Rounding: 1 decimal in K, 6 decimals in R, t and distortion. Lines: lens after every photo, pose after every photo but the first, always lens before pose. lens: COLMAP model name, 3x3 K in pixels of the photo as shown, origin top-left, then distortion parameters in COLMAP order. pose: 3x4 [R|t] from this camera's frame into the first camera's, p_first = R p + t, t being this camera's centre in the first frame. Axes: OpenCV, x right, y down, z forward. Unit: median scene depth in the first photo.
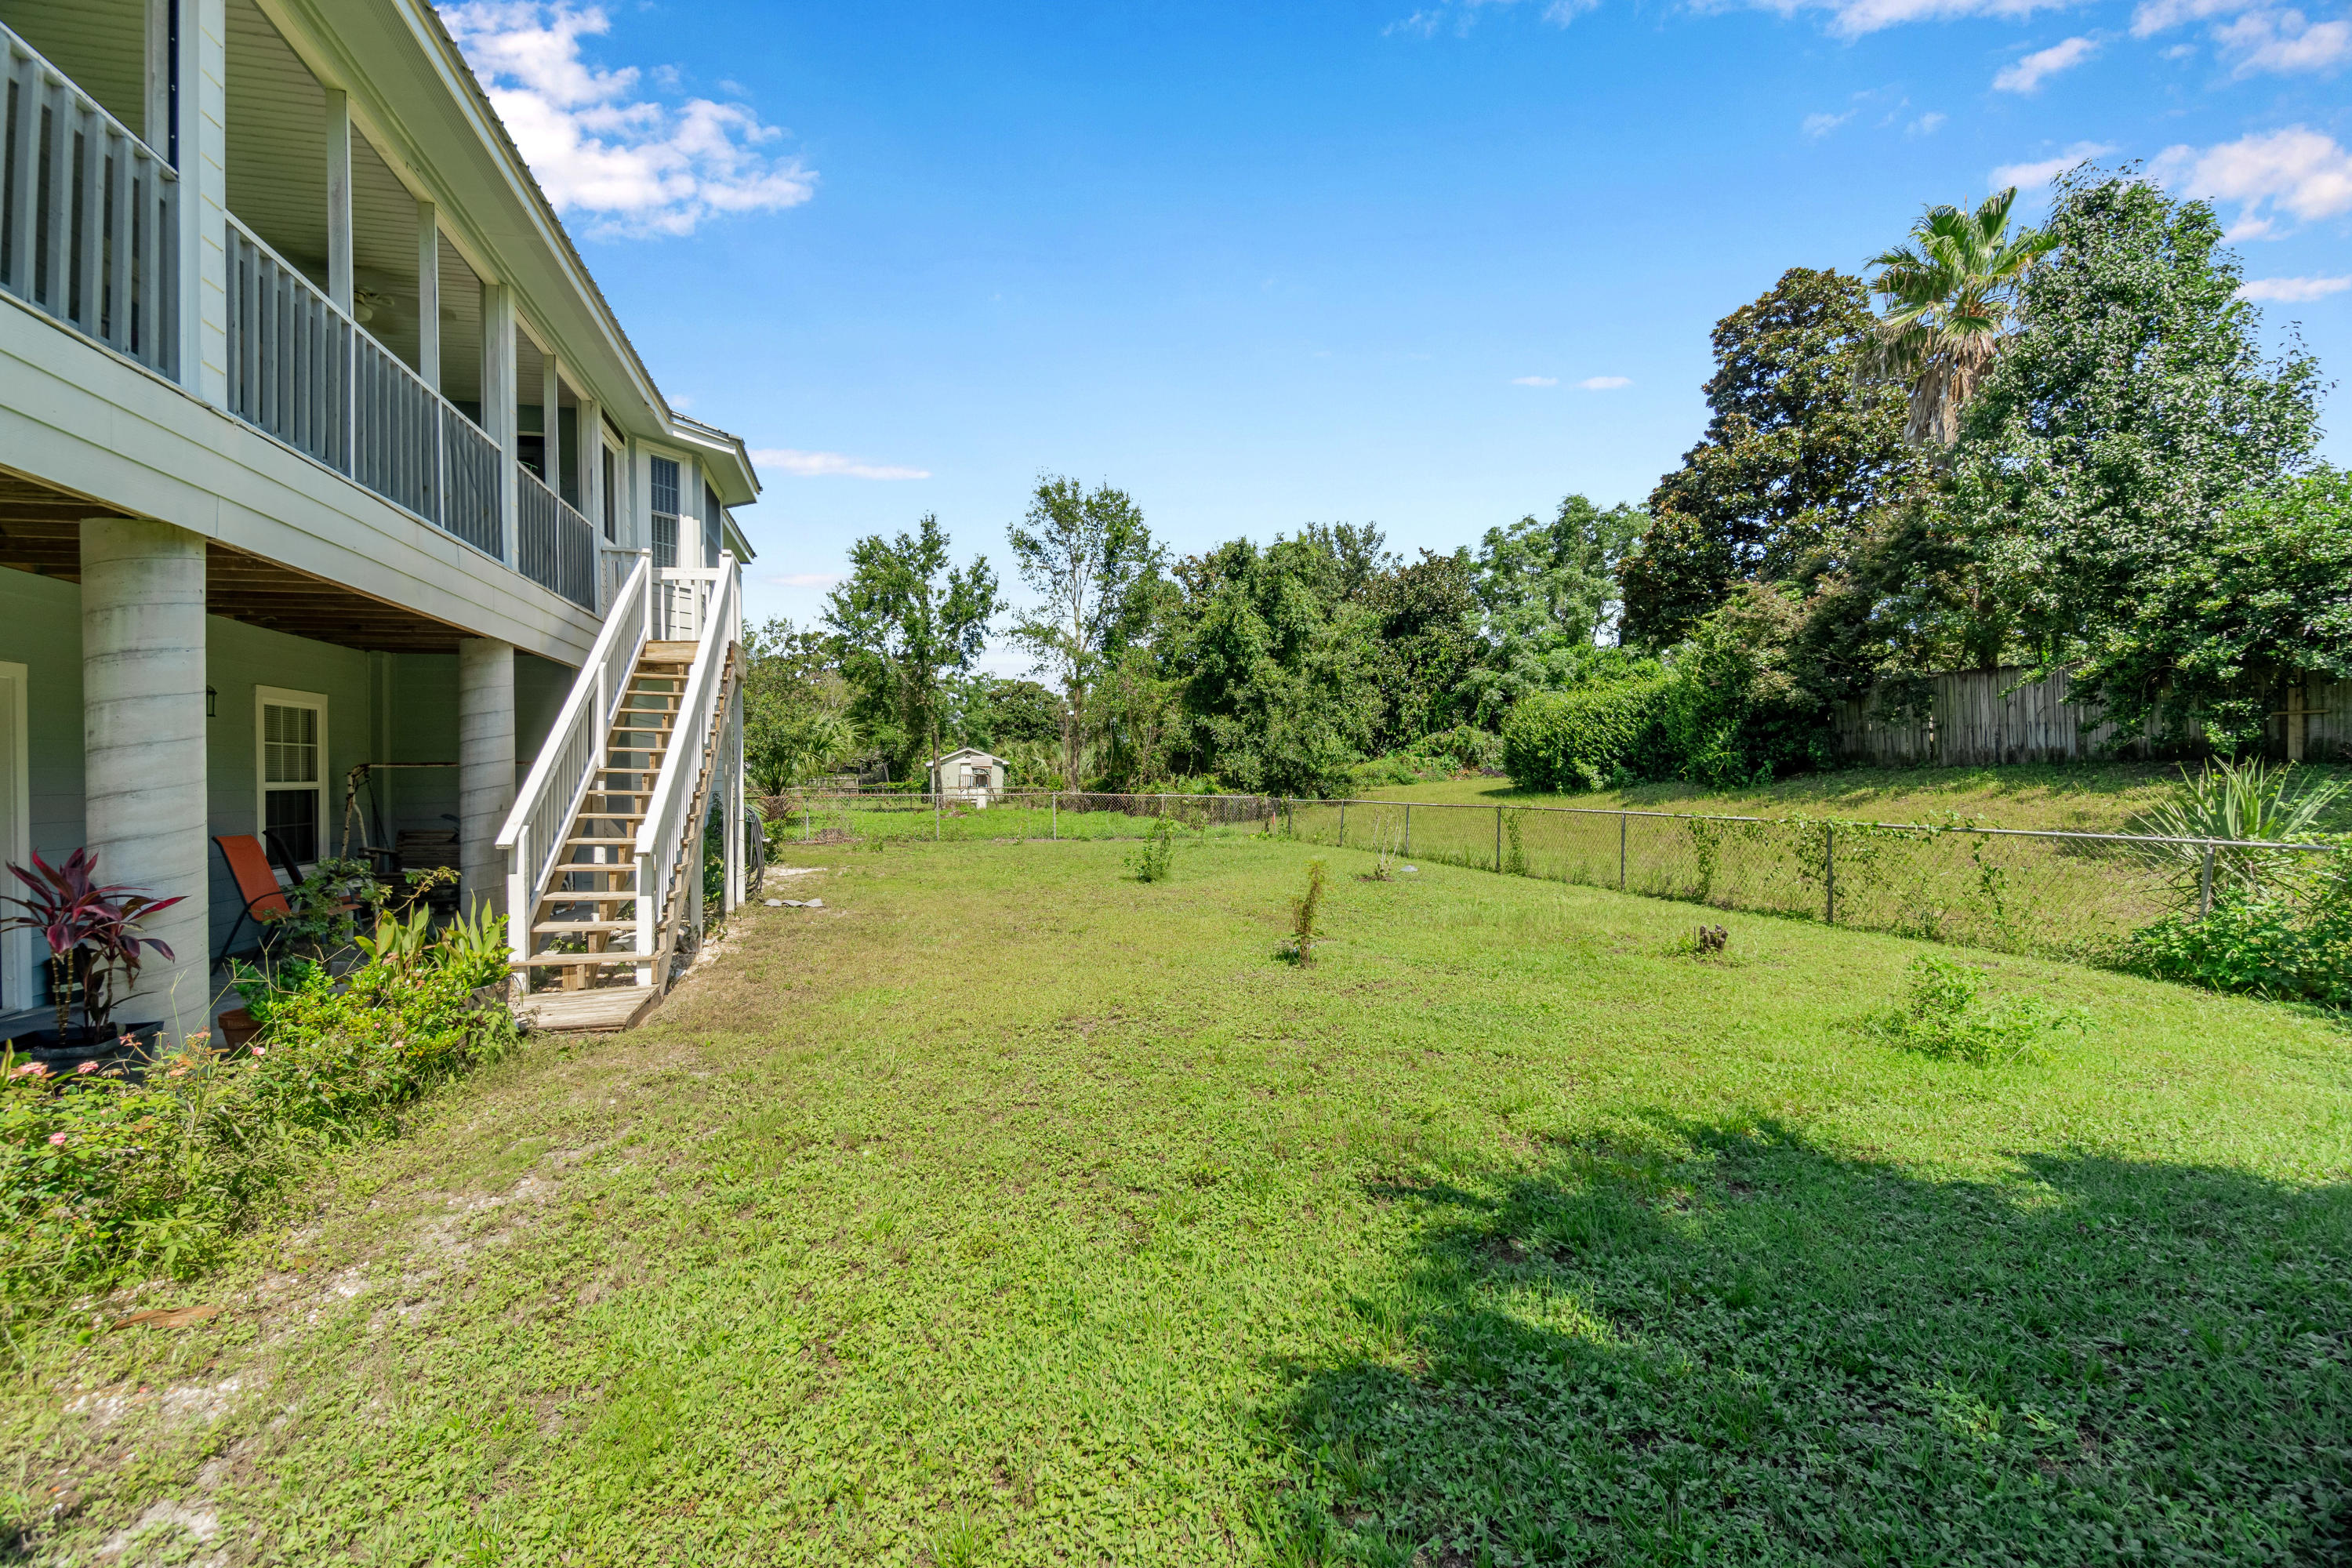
lens RADIAL K [[1020.9, 0, 1154.4], [0, 1020.9, 762.6], [0, 0, 1]] dist [-0.000386, 0.000265]
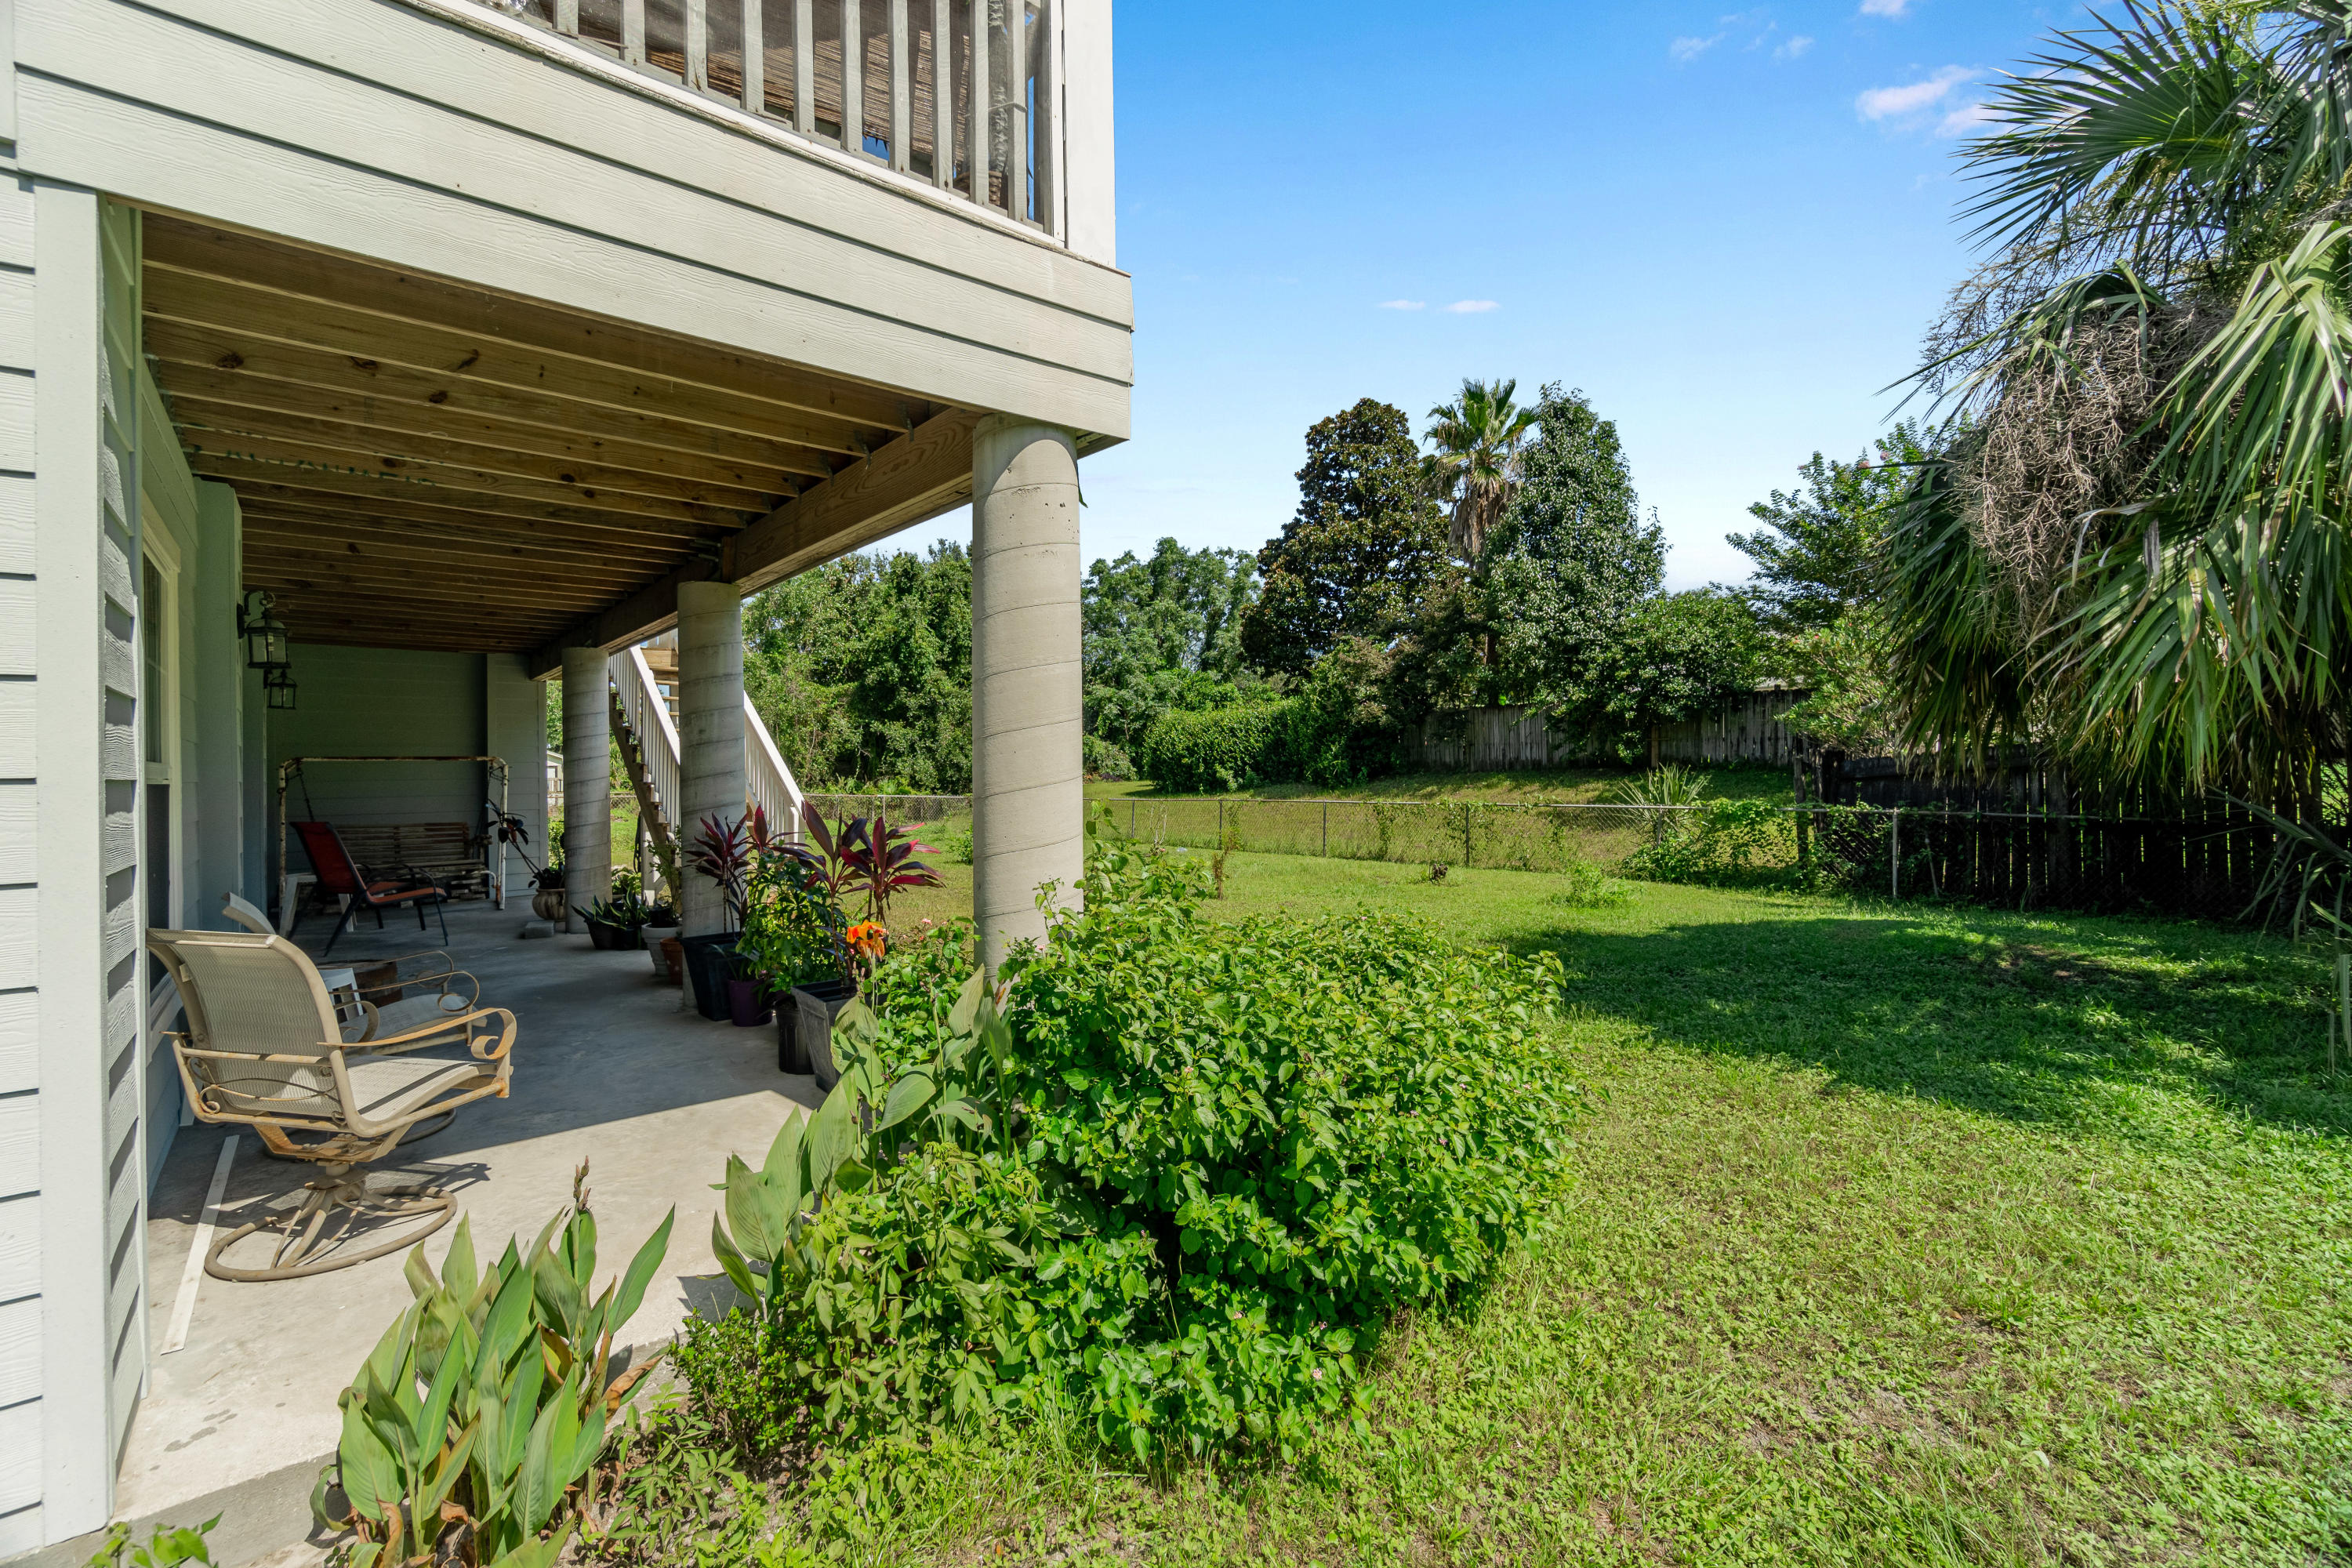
lens RADIAL K [[1020.9, 0, 1161.5], [0, 1020.9, 770.9], [0, 0, 1]] dist [-0.000386, 0.000265]
pose [[0.905939, 0.005574, 0.423371, -0.184376], [-0.006228, 0.999981, 0.000163, 0.003948], [-0.423362, -0.002784, 0.905956, -0.100996]]
